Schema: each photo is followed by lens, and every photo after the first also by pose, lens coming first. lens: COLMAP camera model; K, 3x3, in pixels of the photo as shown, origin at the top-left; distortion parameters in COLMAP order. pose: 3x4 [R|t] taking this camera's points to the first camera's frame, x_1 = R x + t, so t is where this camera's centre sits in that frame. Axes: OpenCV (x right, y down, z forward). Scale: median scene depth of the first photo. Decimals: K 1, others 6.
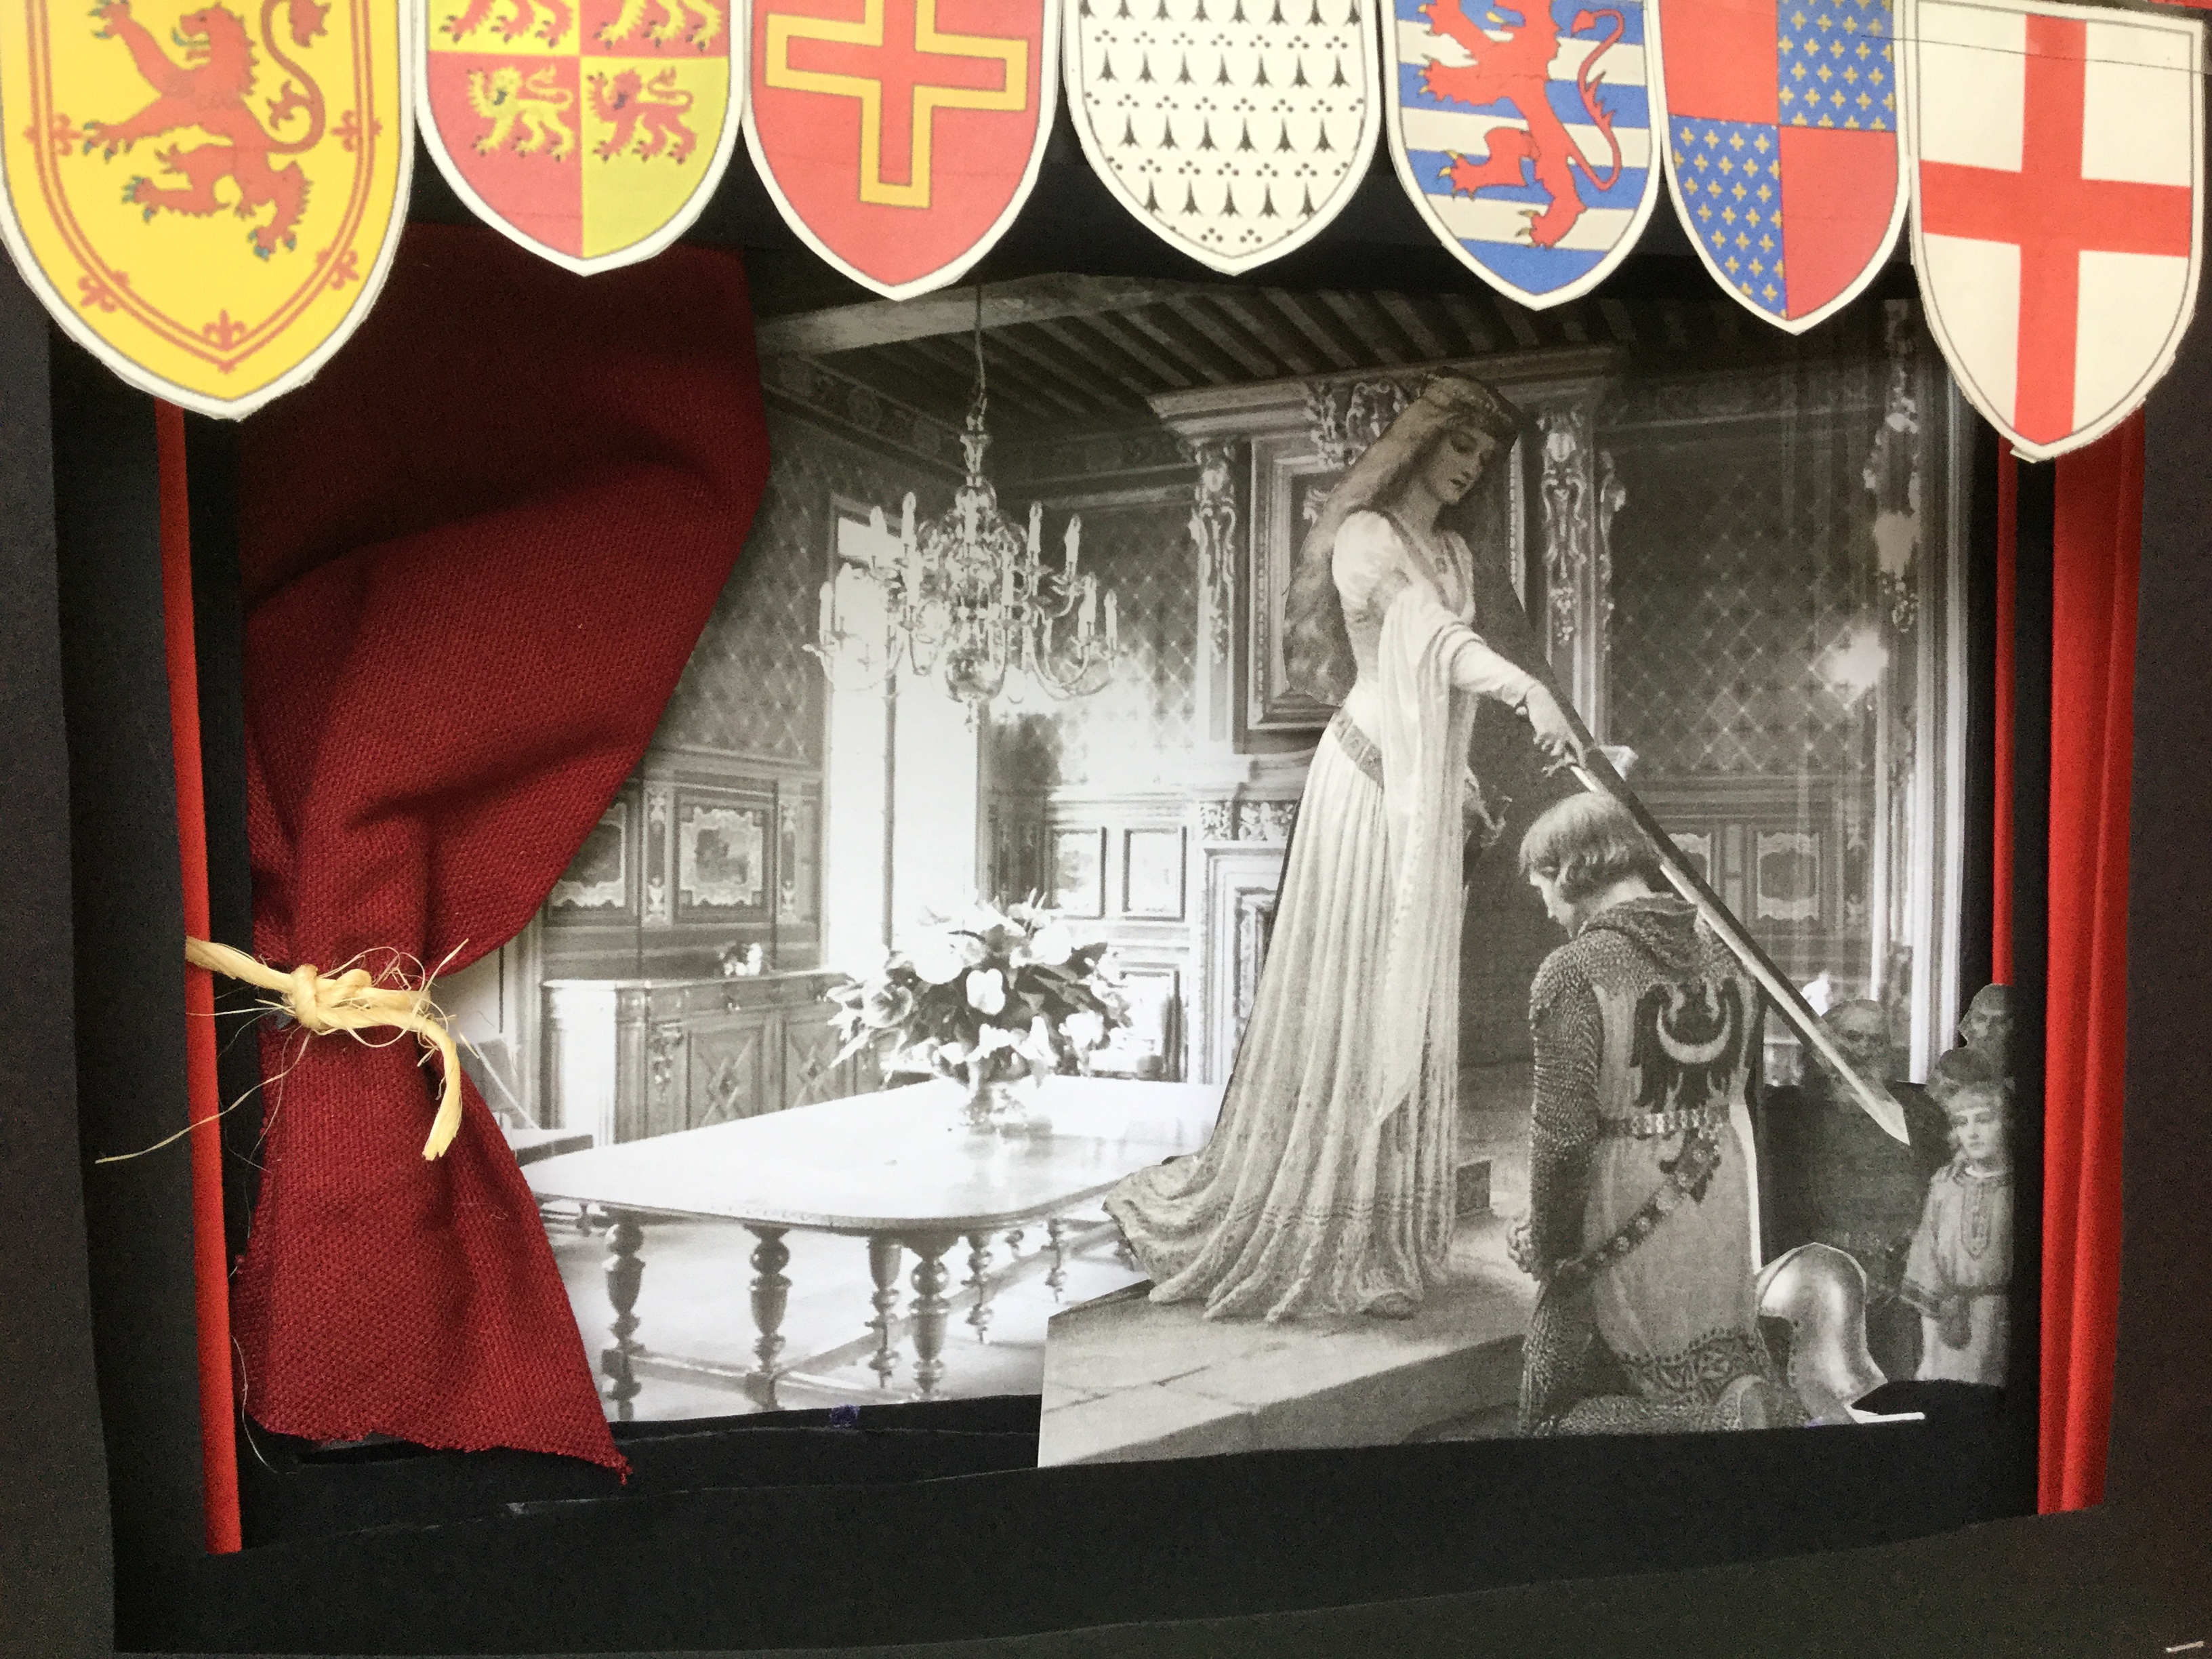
lens RADIAL K [[1758.7, 0, 1107.2], [0, 1758.7, 969.5], [0, 0, 1]] dist [0.065203, 0.008271]
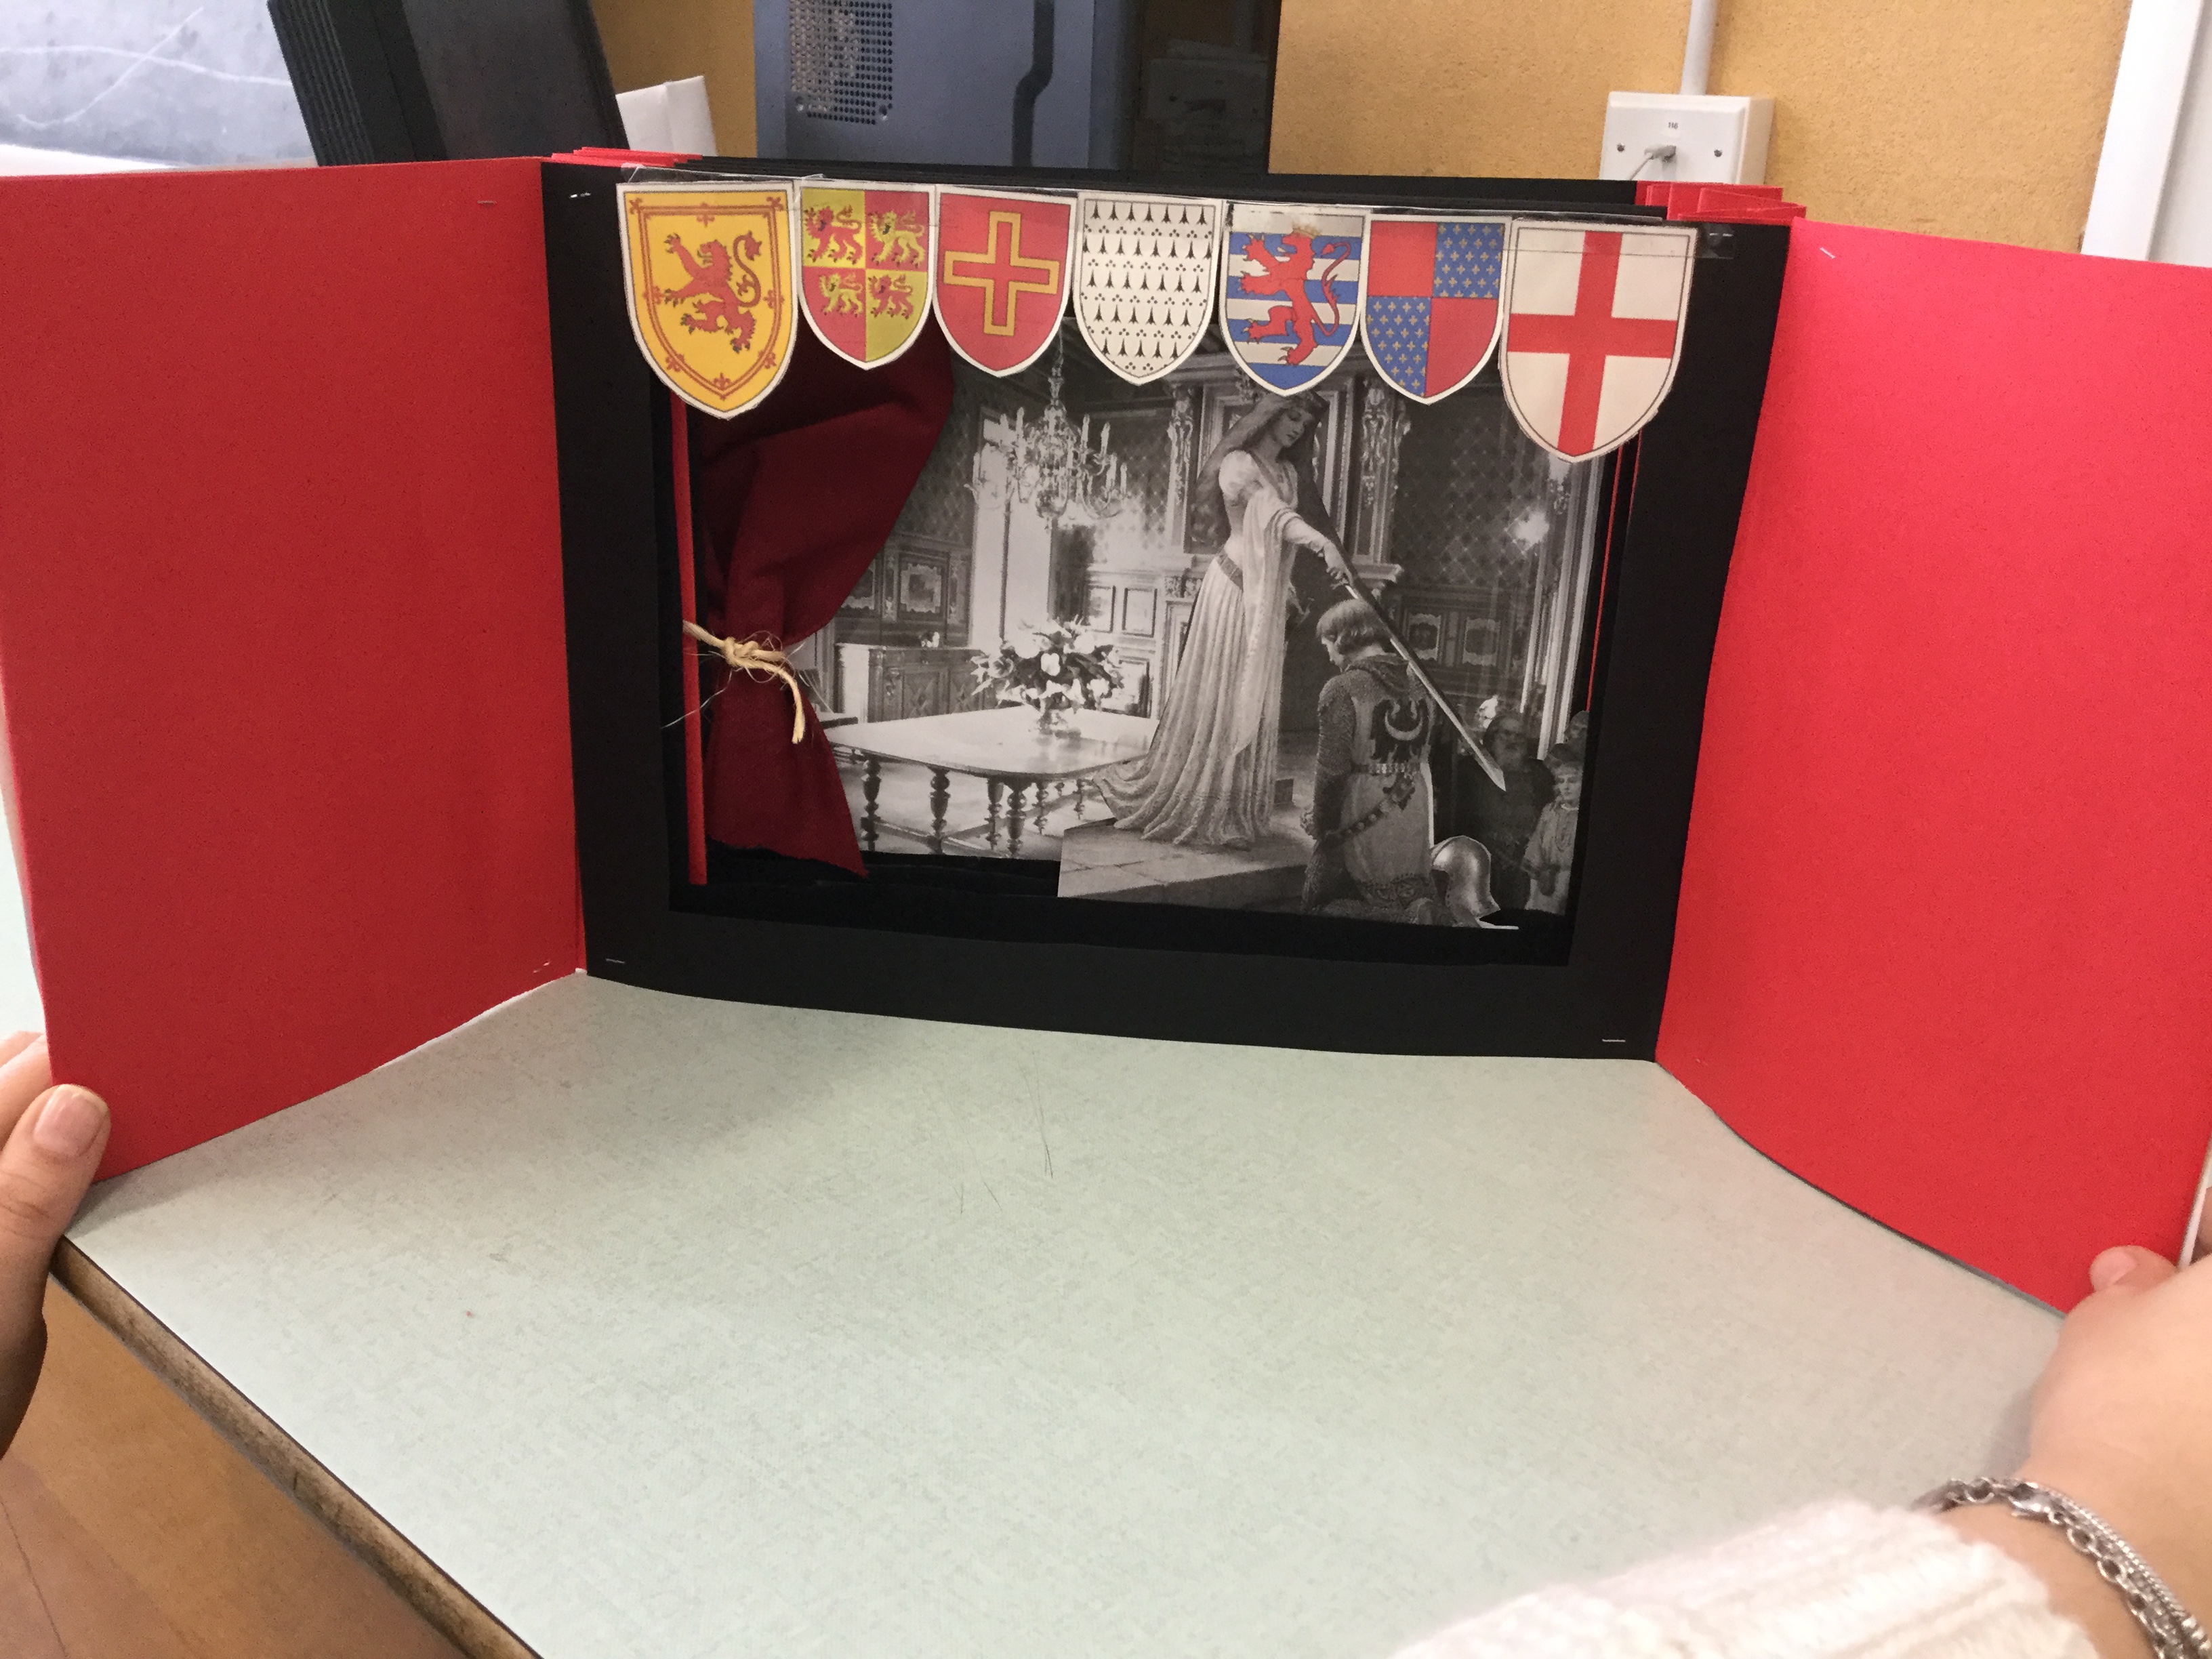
lens RADIAL K [[2004.2, 0, 1140.5], [0, 2004.2, 813.1], [0, 0, 1]] dist [0.142142, -0.308954]
pose [[0.970883, 0.120288, -0.207162, 0.515385], [-0.061217, 0.960657, 0.270907, -0.443319], [0.231599, -0.250337, 0.940050, -1.127439]]
